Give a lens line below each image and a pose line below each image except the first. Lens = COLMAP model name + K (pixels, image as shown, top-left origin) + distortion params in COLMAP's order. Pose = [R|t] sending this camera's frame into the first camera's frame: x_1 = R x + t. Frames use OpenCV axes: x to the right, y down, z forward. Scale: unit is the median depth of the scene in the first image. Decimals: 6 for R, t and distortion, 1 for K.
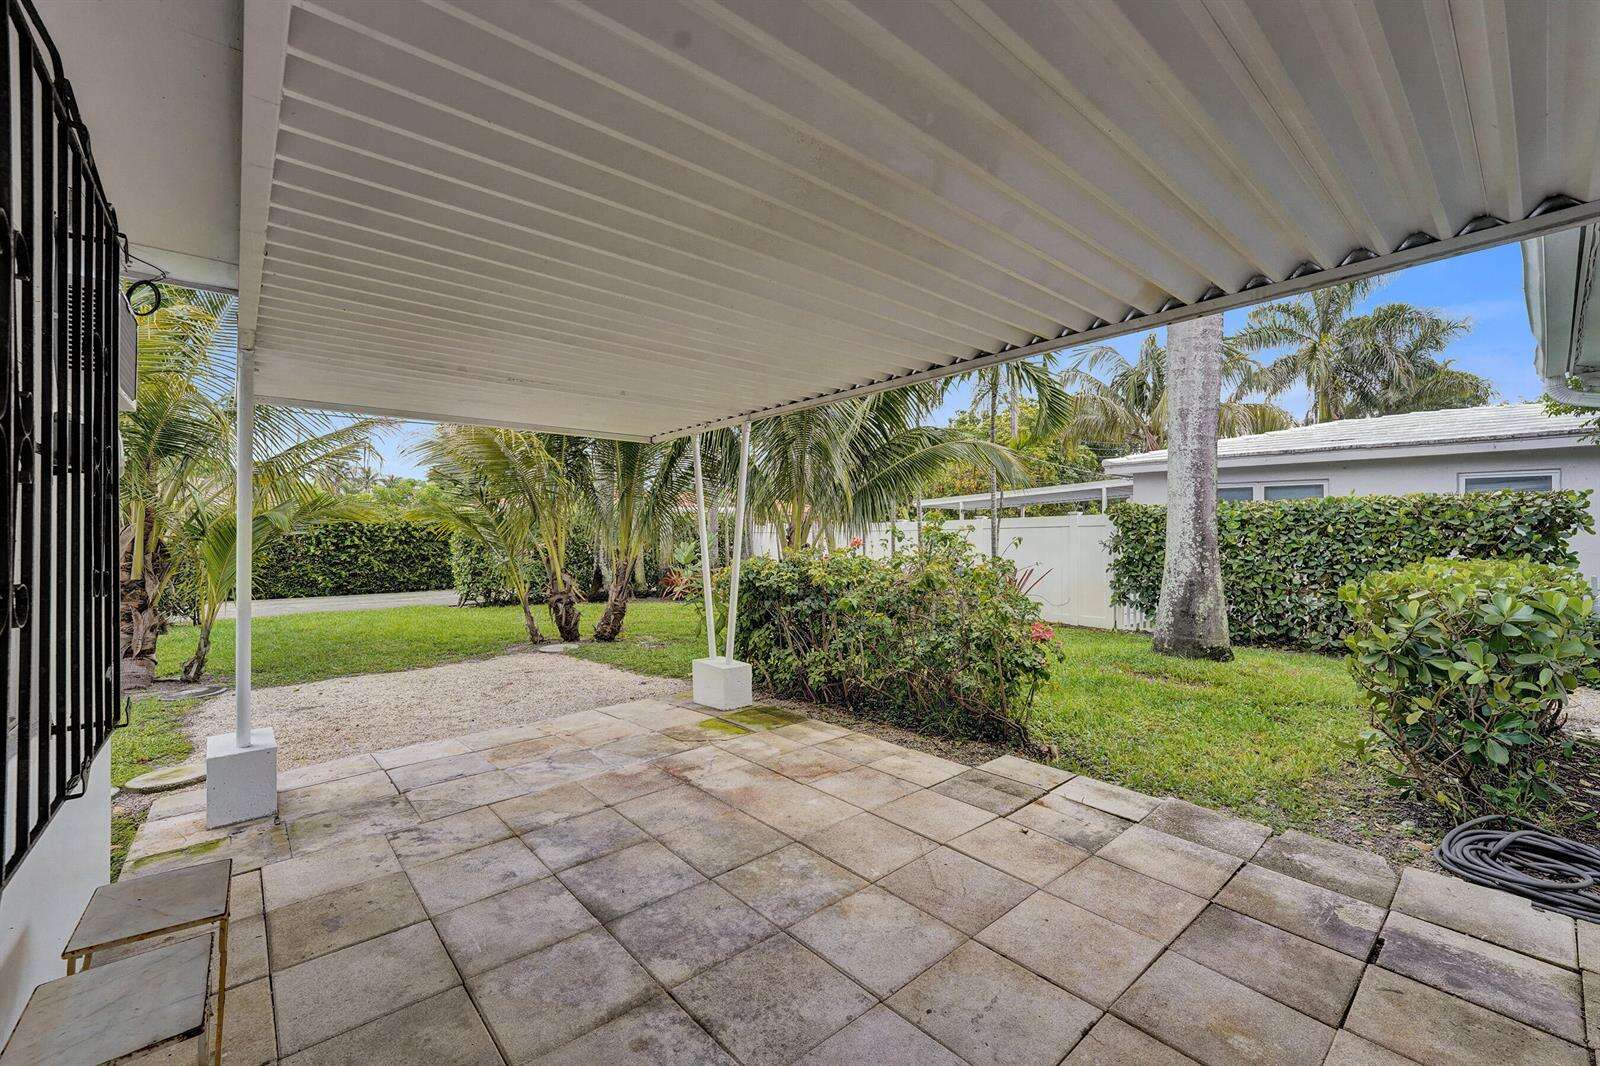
lens RADIAL K [[657.8, 0, 800.0], [0, 657.8, 533.0], [0, 0, 1]] dist [-0.000741, 0.000161]
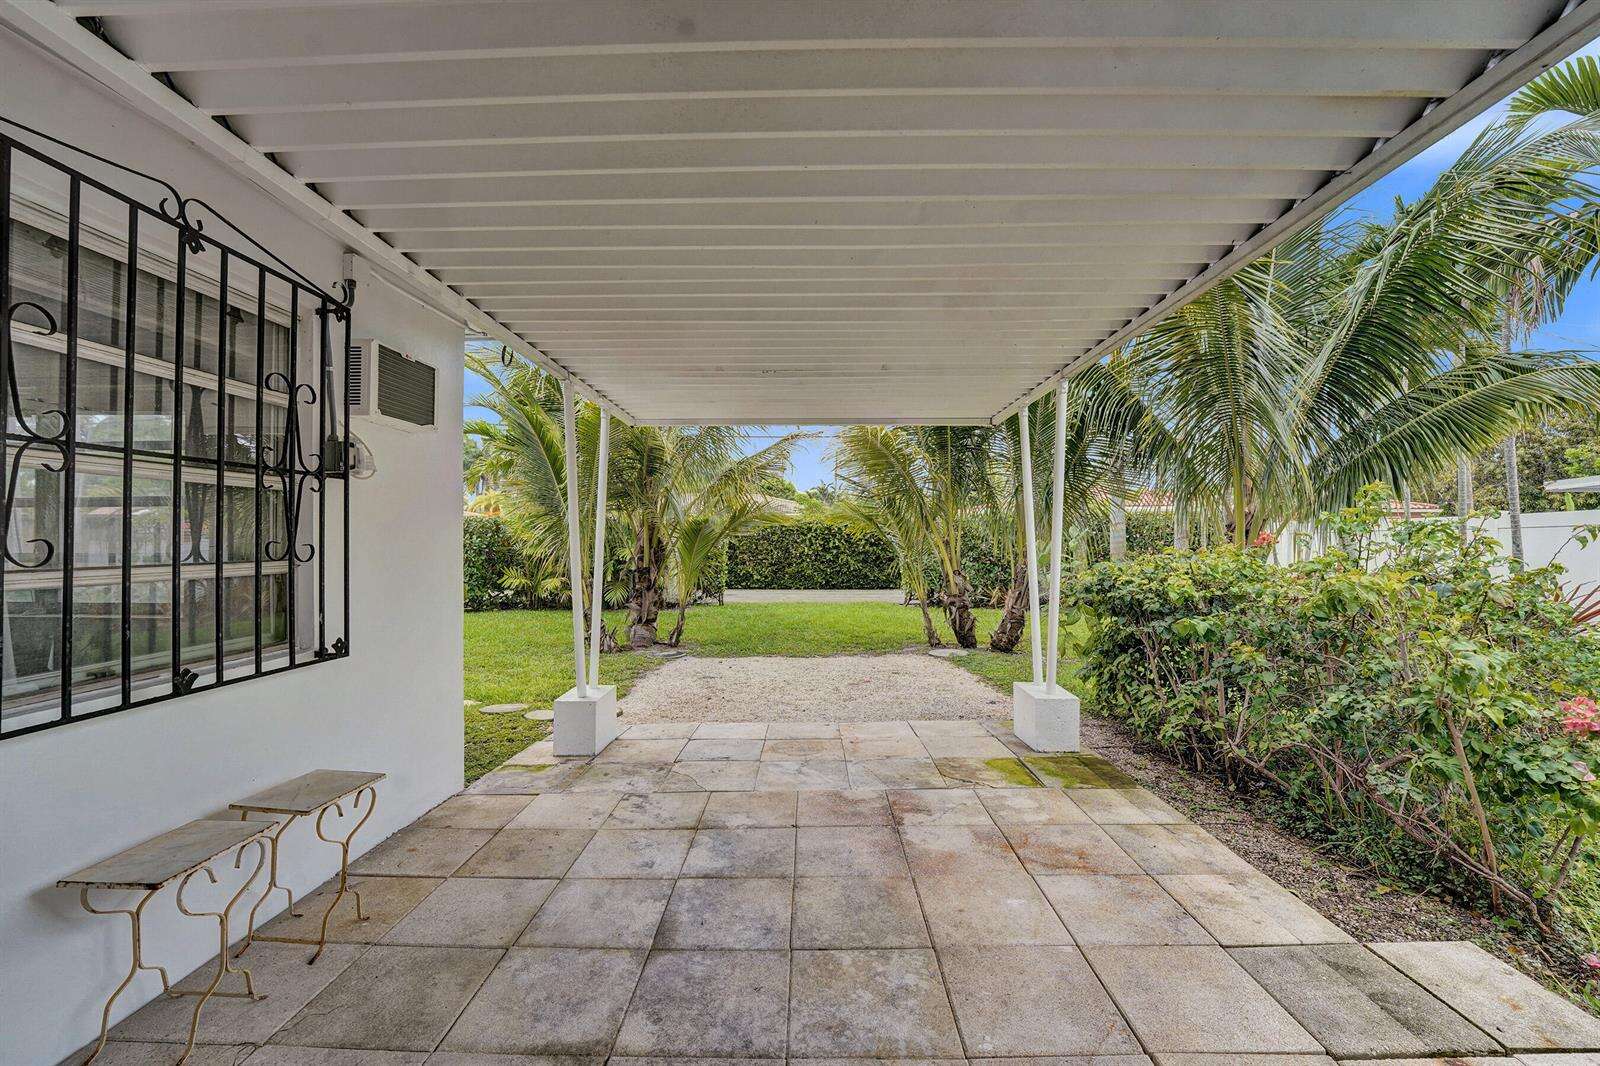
lens RADIAL K [[678.3, 0, 800.0], [0, 678.3, 533.0], [0, 0, 1]] dist [-0.022924, 0.000433]
pose [[0.742974, -0.006508, -0.669289, 0.255912], [0.000752, 0.999960, -0.008889, 0.018535], [0.669320, 0.006102, 0.742949, 0.245850]]
